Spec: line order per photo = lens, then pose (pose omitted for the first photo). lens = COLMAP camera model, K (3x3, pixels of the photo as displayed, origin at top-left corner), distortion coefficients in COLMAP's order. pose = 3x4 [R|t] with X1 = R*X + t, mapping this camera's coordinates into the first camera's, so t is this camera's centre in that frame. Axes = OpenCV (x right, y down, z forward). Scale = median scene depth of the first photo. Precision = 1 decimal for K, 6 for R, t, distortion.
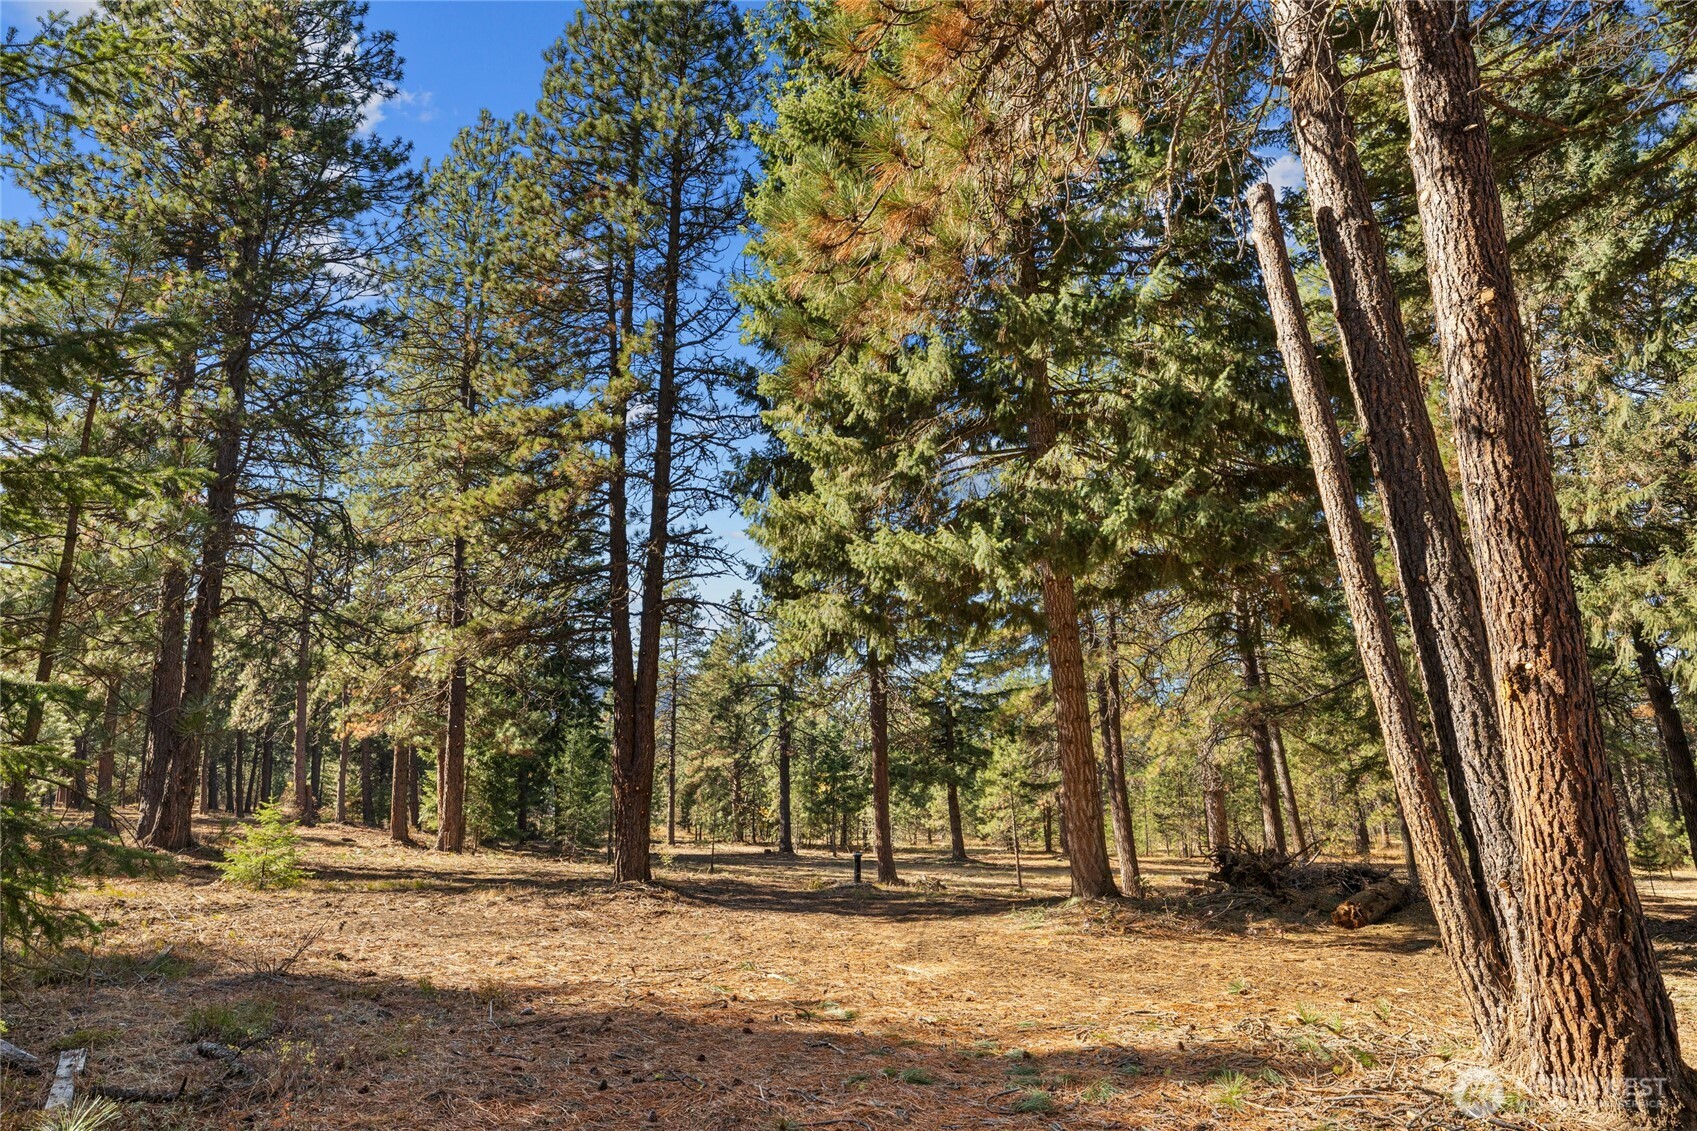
lens RADIAL K [[1092.1, 0, 847.1], [0, 1092.1, 558.2], [0, 0, 1]] dist [-0.005300, -0.000688]
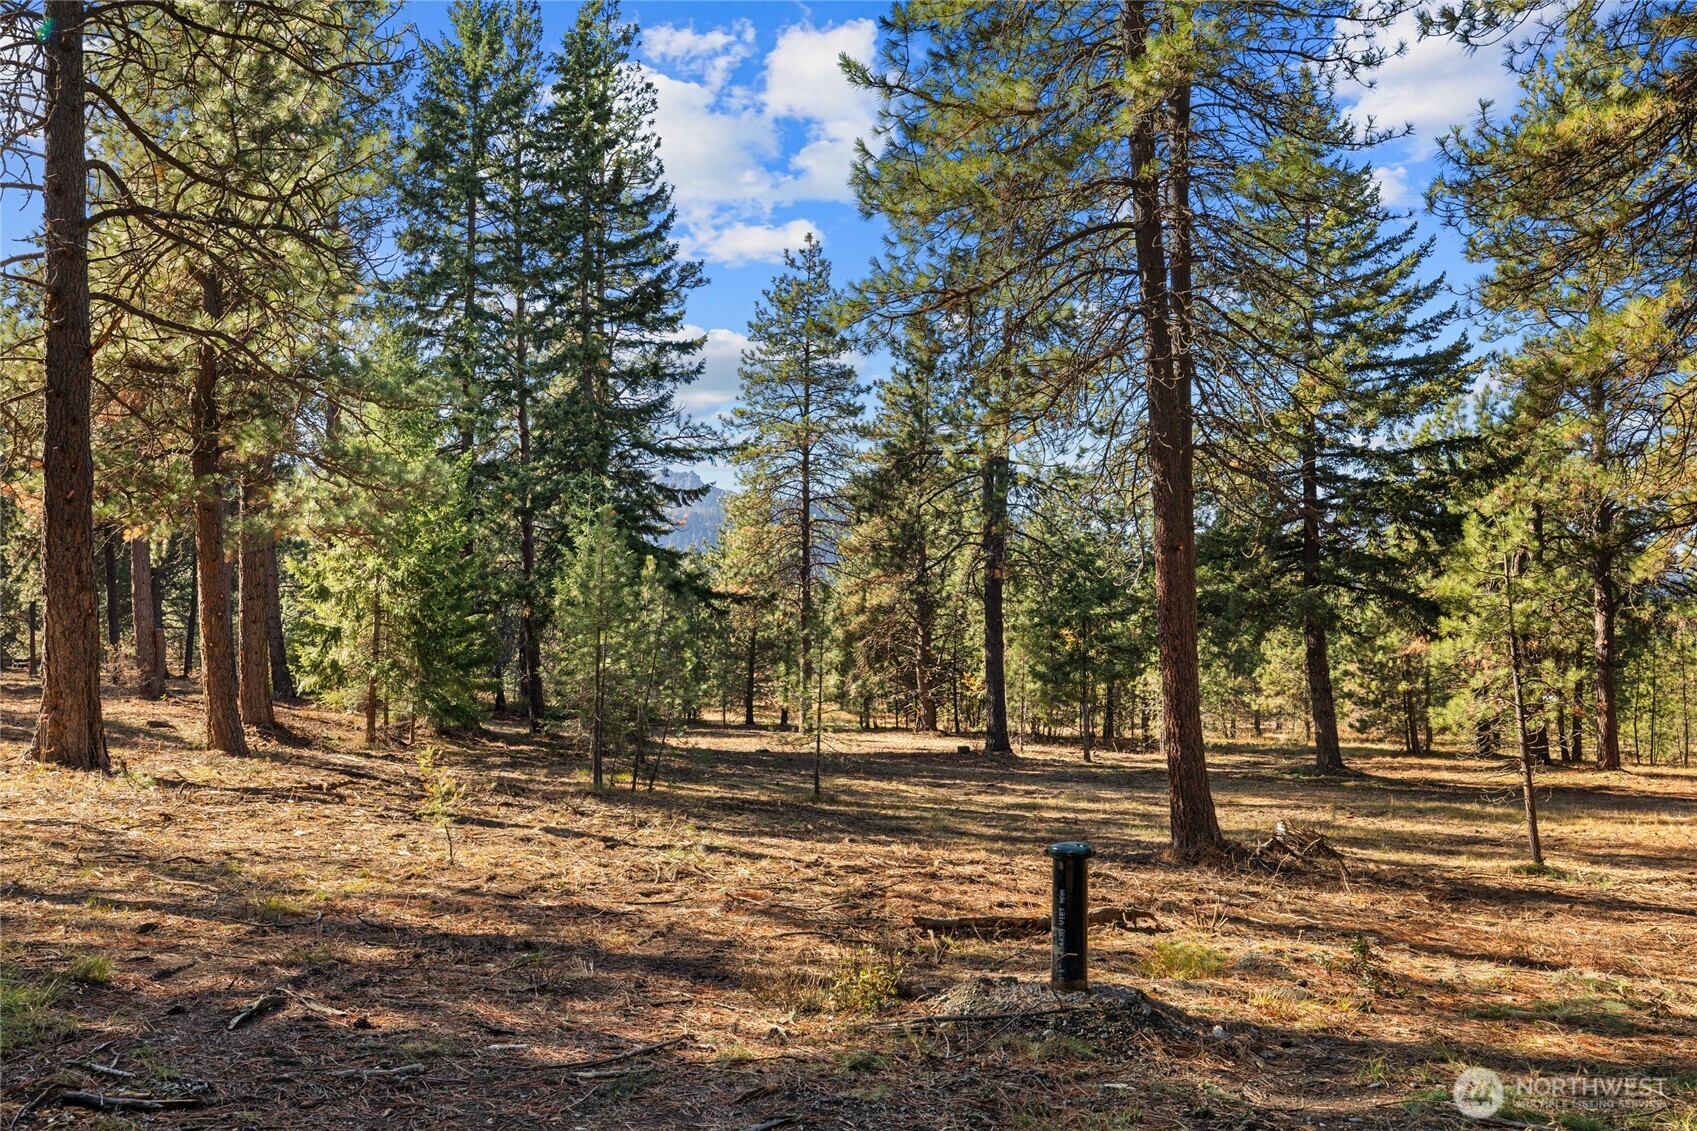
lens RADIAL K [[1550.0, 0, 844.5], [0, 1550.0, 568.3], [0, 0, 1]] dist [0.016500, 0.000000]
pose [[0.984405, -0.008235, -0.175725, 0.005464], [0.034964, 0.988134, 0.149565, 0.054049], [0.172408, -0.153376, 0.973011, 0.222480]]
